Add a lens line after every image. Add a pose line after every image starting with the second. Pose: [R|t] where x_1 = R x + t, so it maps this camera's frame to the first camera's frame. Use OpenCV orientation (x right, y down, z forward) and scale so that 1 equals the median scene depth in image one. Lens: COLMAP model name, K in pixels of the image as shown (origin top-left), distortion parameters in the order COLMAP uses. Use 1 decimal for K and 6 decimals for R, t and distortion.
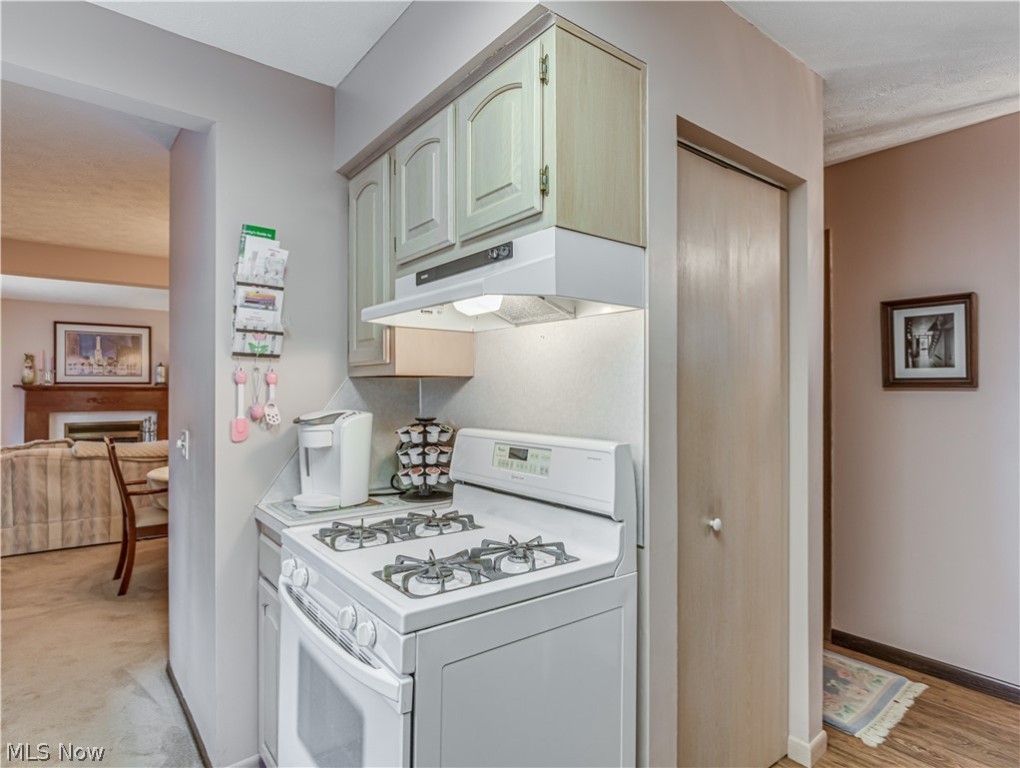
lens RADIAL K [[581.2, 0, 512.0], [0, 581.2, 381.3], [0, 0, 1]] dist [0.007569, 0.001522]
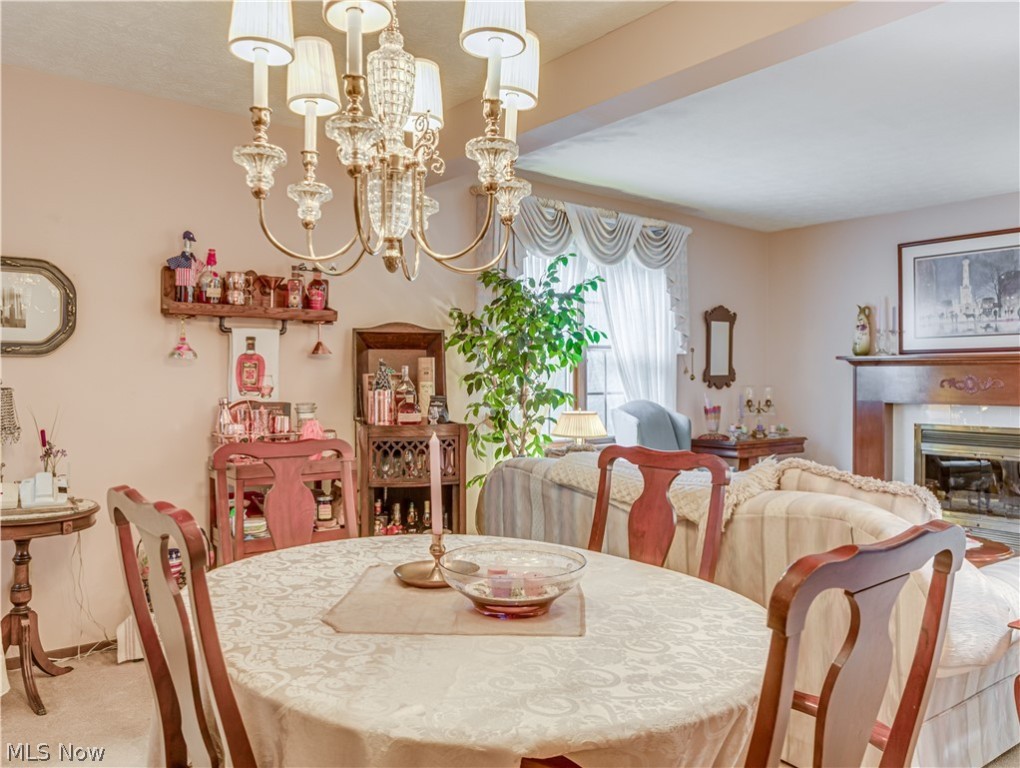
lens RADIAL K [[767.4, 0, 517.1], [0, 767.4, 383.5], [0, 0, 1]] dist [-0.004750, -0.003040]
pose [[0.025924, 0.005730, -0.999647, -0.043591], [0.012293, 0.999906, 0.006050, 0.023816], [0.999588, -0.012446, 0.025851, 0.592412]]
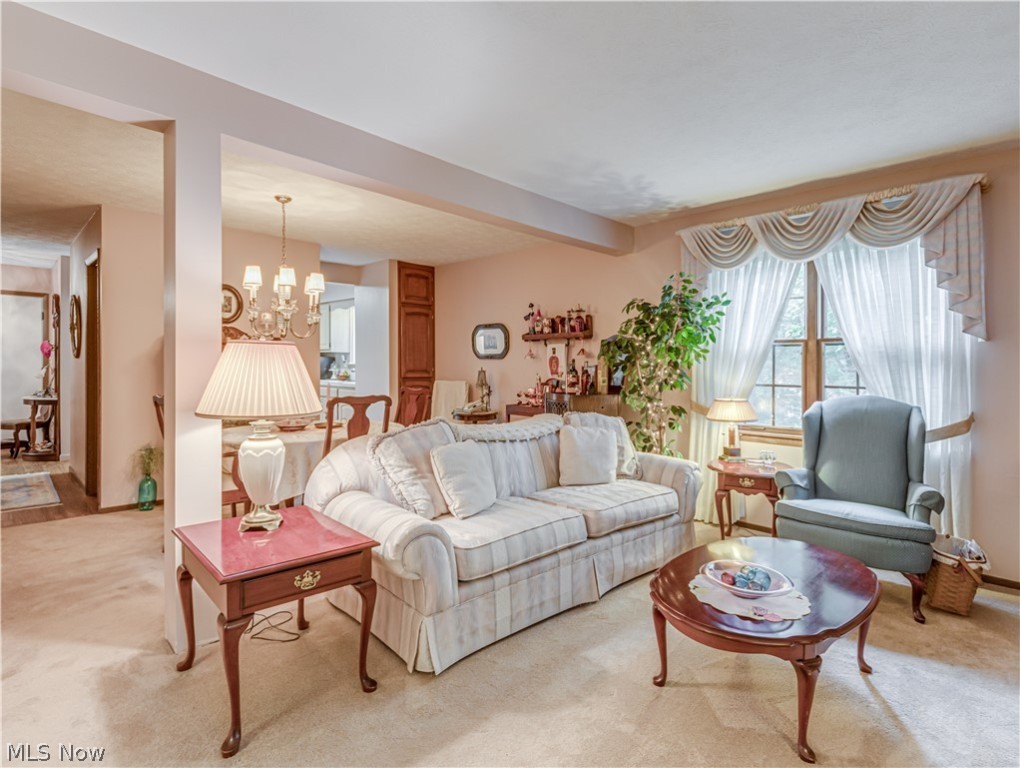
lens RADIAL K [[518.0, 0, 520.2], [0, 518.0, 377.5], [0, 0, 1]] dist [0.001810, 0.000513]
pose [[-0.989841, -0.006542, -0.142030, -0.382948], [-0.007969, 0.999923, 0.009483, 0.027573], [0.141957, 0.010518, -0.989817, 1.089447]]
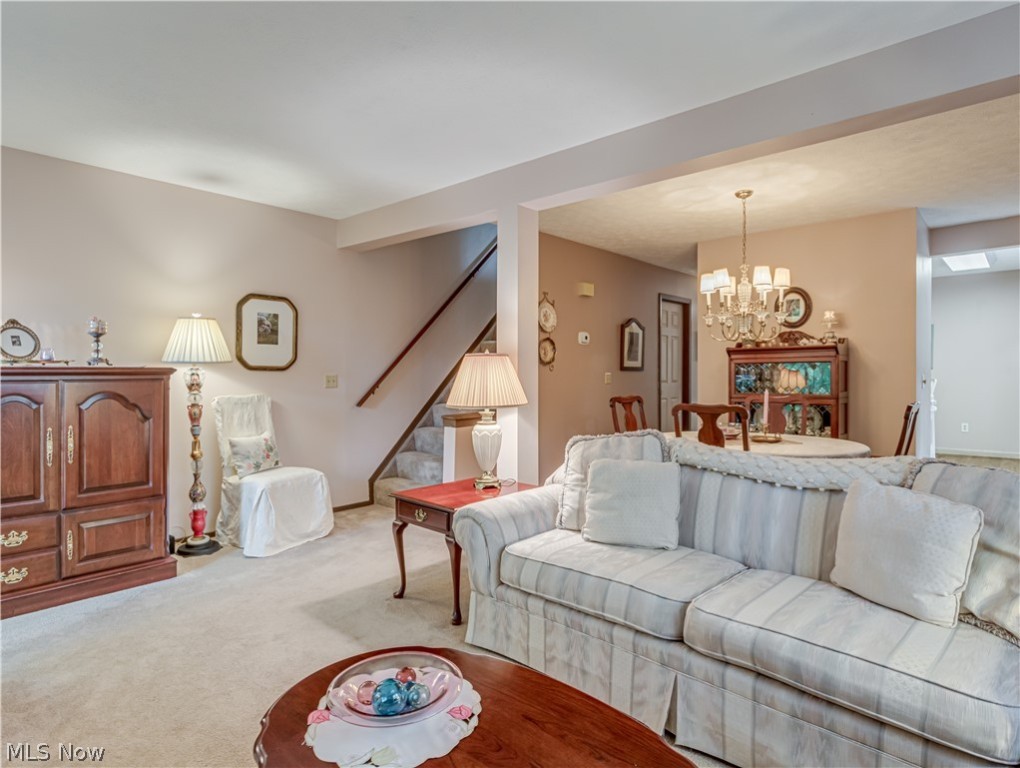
lens RADIAL K [[581.2, 0, 514.2], [0, 581.2, 379.9], [0, 0, 1]] dist [0.007569, 0.001522]
pose [[-0.196306, -0.009644, 0.980495, -0.699742], [-0.007893, 0.999935, 0.008255, 0.027749], [-0.980511, -0.006118, -0.196369, 0.870461]]
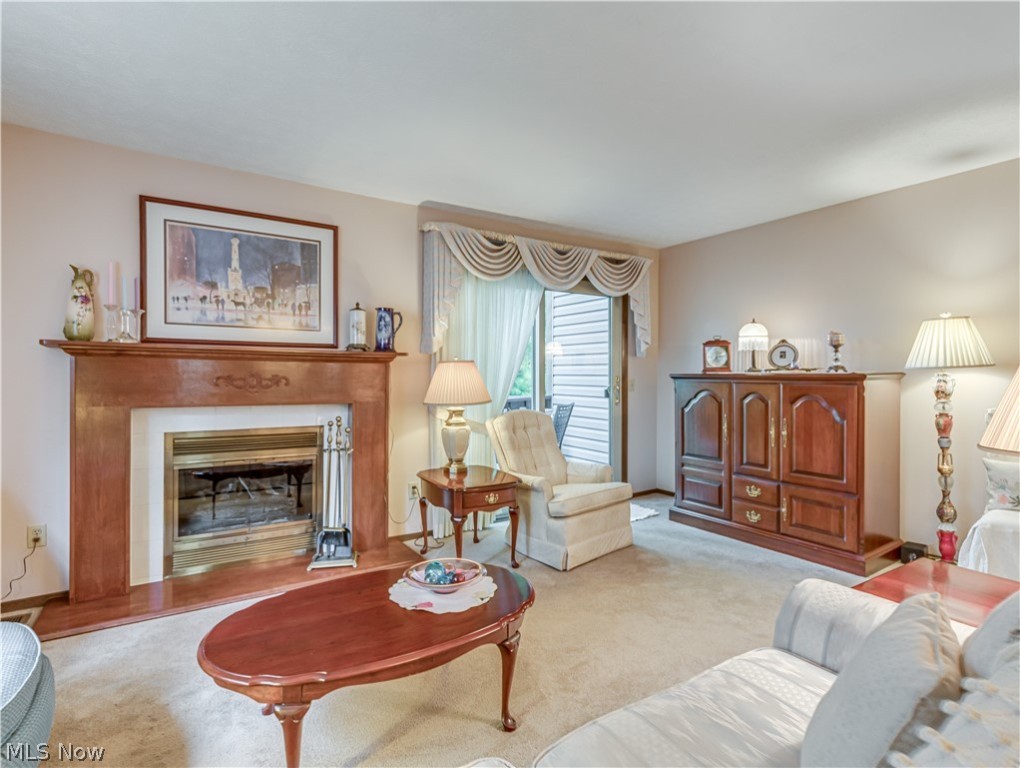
lens RADIAL K [[518.0, 0, 513.1], [0, 518.0, 380.0], [0, 0, 1]] dist [0.001810, 0.000513]
pose [[0.997087, 0.007224, -0.075929, -0.470888], [-0.005650, 0.999765, 0.020927, 0.022408], [0.076063, -0.020438, 0.996894, 0.625129]]
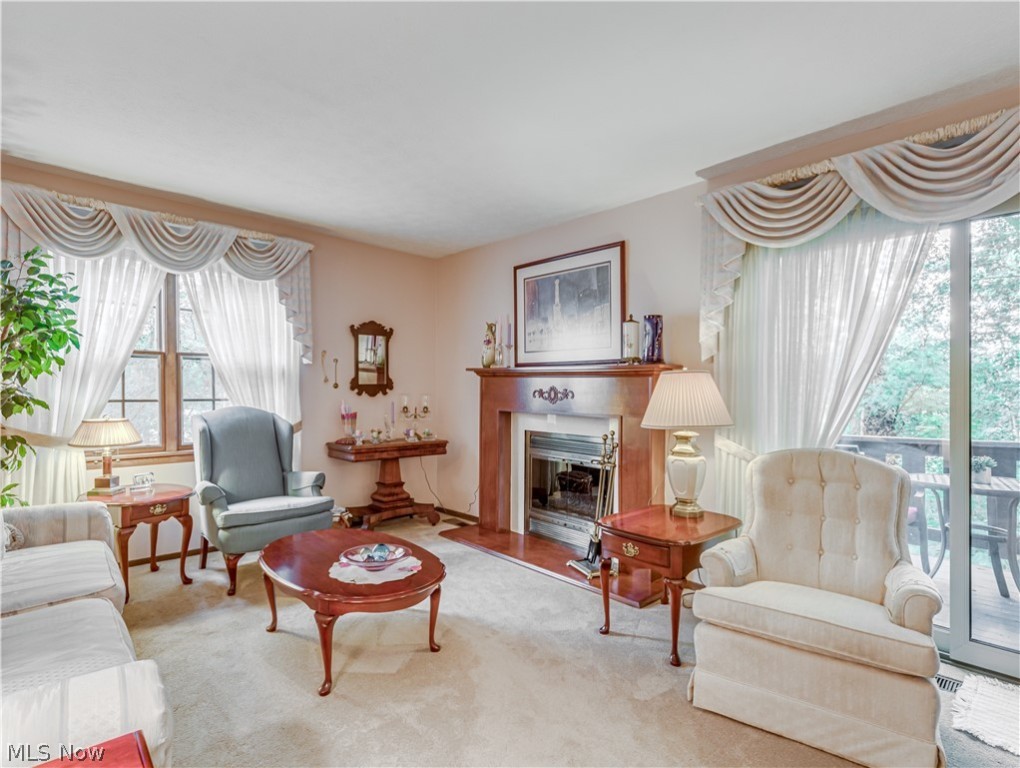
lens RADIAL K [[518.0, 0, 509.4], [0, 518.0, 393.8], [0, 0, 1]] dist [0.001810, 0.000513]
pose [[0.100560, 0.012505, -0.994852, -0.223239], [-0.000102, 0.999921, 0.012559, 0.026298], [0.994931, -0.001162, 0.100554, 0.915841]]
